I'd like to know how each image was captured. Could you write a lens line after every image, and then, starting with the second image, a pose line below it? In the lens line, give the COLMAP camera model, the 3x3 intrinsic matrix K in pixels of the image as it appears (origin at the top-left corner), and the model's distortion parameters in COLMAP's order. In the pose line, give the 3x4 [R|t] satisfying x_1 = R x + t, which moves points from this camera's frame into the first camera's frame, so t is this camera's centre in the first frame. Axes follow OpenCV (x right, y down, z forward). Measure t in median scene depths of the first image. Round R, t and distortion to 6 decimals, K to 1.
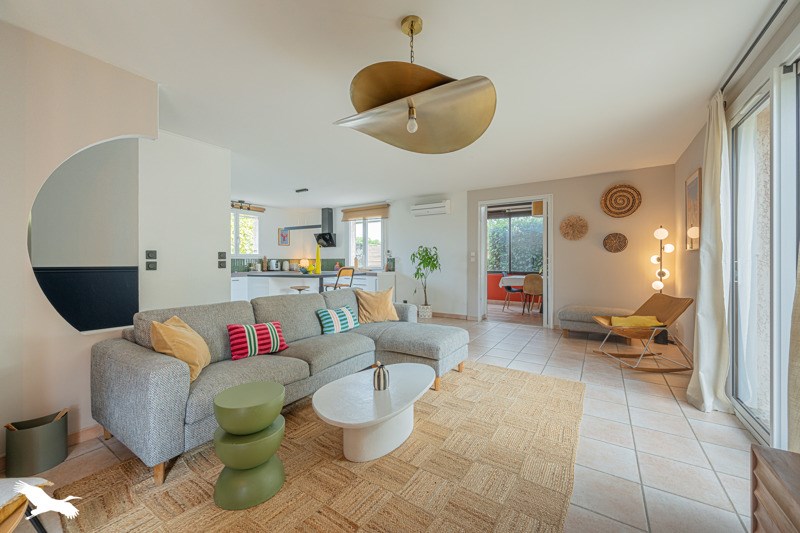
lens RADIAL K [[310.2, 0, 400.0], [0, 310.2, 262.2], [0, 0, 1]] dist [0.000352, 0.000001]
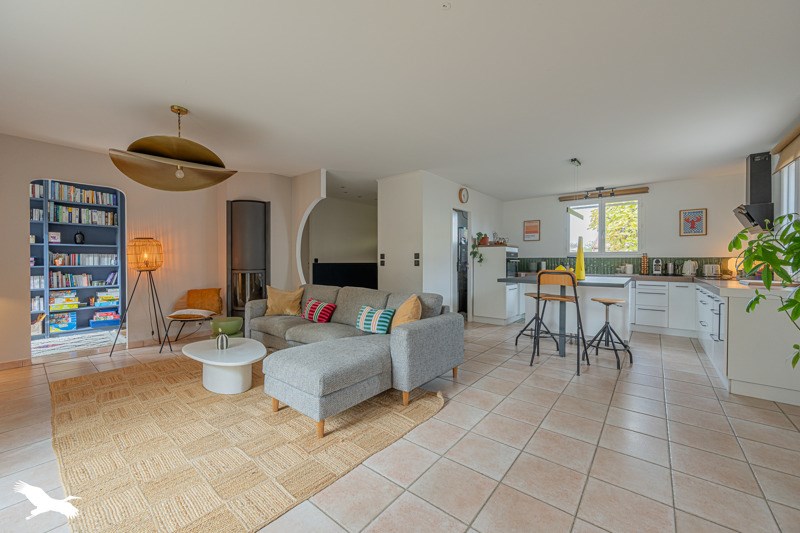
lens RADIAL K [[310.2, 0, 400.3], [0, 310.2, 262.6], [0, 0, 1]] dist [0.000352, 0.000001]
pose [[-0.114763, 0.010564, -0.993337, 0.485608], [-0.006607, 0.999913, 0.011397, -0.005421], [0.993371, 0.007871, -0.114683, 0.750460]]
